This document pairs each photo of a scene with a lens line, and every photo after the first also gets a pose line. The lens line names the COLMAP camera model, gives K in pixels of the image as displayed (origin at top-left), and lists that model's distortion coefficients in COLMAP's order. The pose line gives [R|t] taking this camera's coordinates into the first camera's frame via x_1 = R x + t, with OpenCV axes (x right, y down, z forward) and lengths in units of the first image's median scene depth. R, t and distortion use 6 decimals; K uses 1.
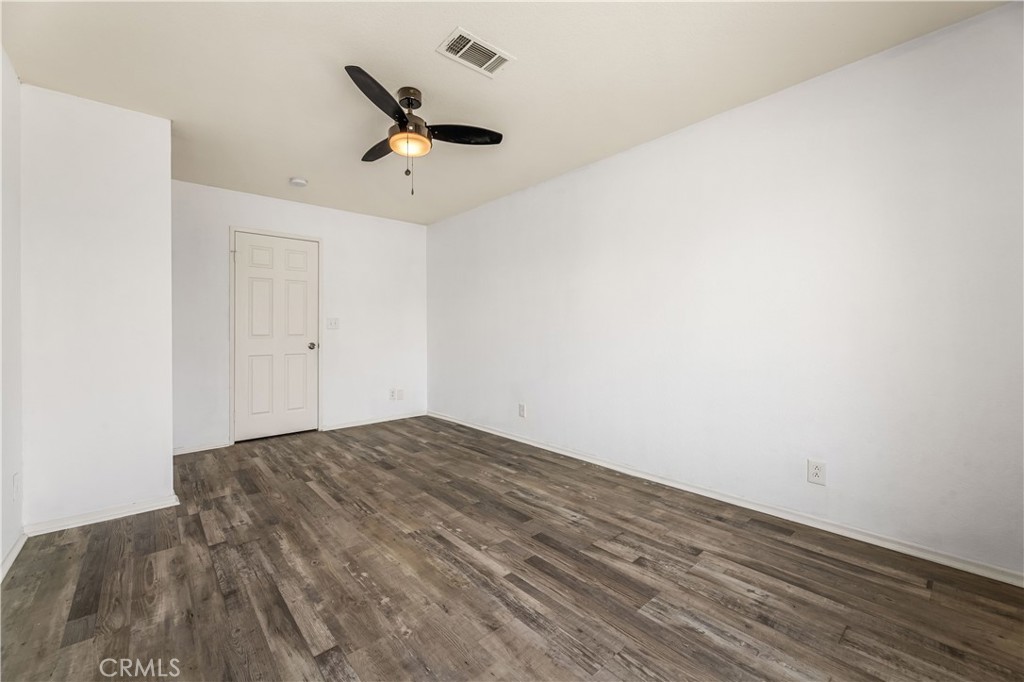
lens RADIAL K [[414.3, 0, 511.8], [0, 414.3, 337.1], [0, 0, 1]] dist [-0.000118, 0.000283]
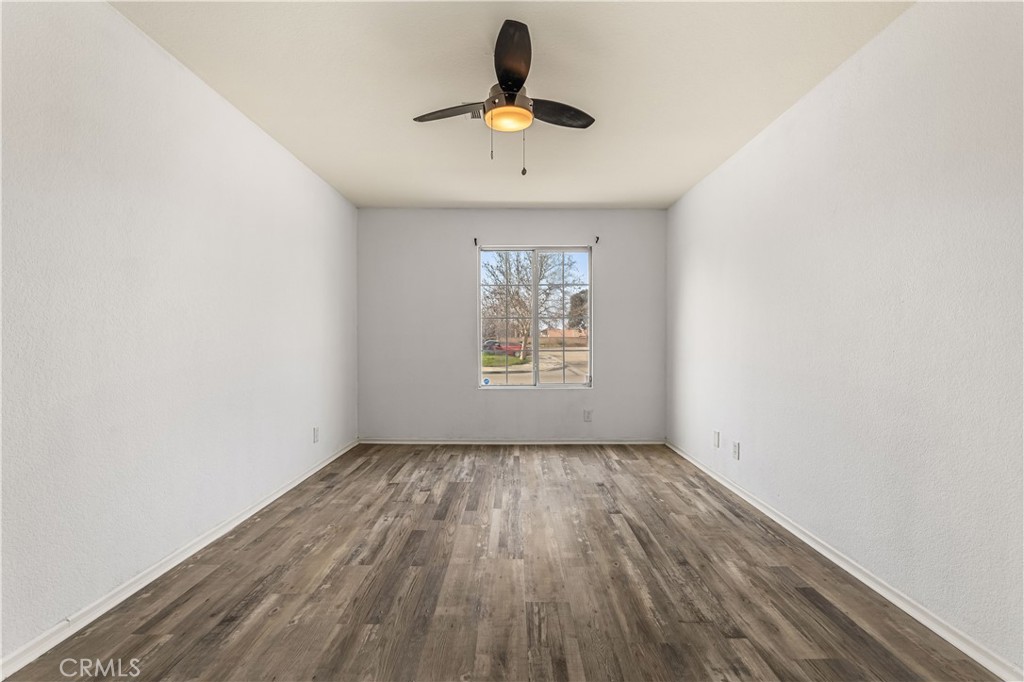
lens RADIAL K [[439.5, 0, 515.3], [0, 439.5, 340.3], [0, 0, 1]] dist [-0.003262, -0.000105]
pose [[-0.751224, 0.006227, 0.660018, -0.936317], [0.015094, 0.999856, 0.007746, -0.023583], [-0.659875, 0.015781, -0.751210, 1.828828]]
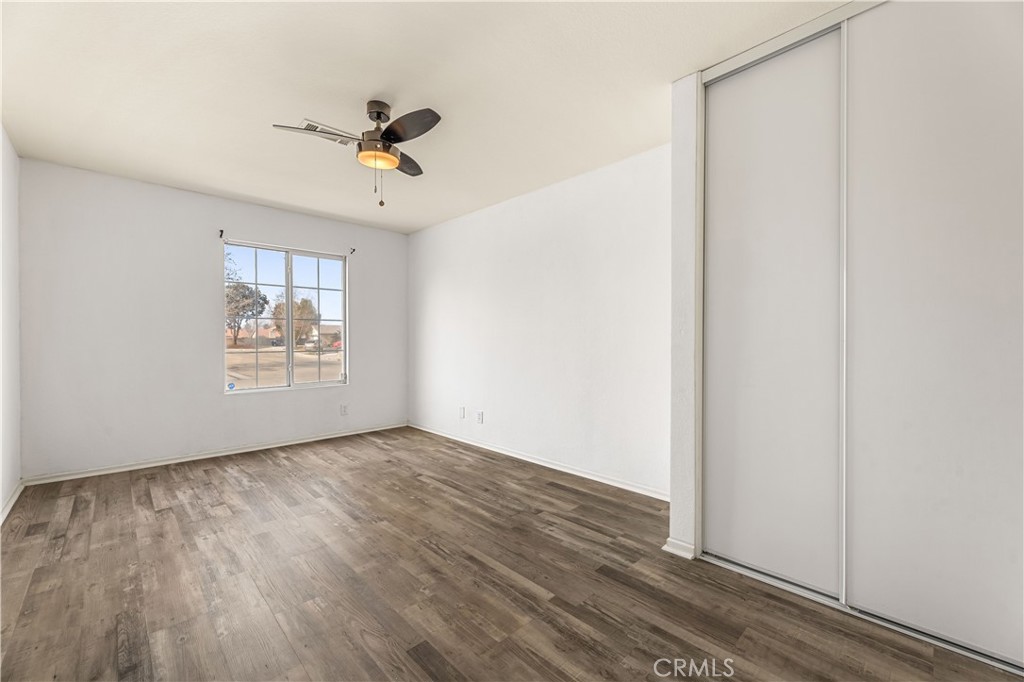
lens RADIAL K [[414.3, 0, 511.8], [0, 414.3, 337.1], [0, 0, 1]] dist [-0.000118, 0.000283]
pose [[-0.999008, 0.007560, -0.043876, -0.583650], [0.007217, 0.999942, 0.007976, -0.035258], [0.043934, 0.007651, -0.999005, 2.250603]]
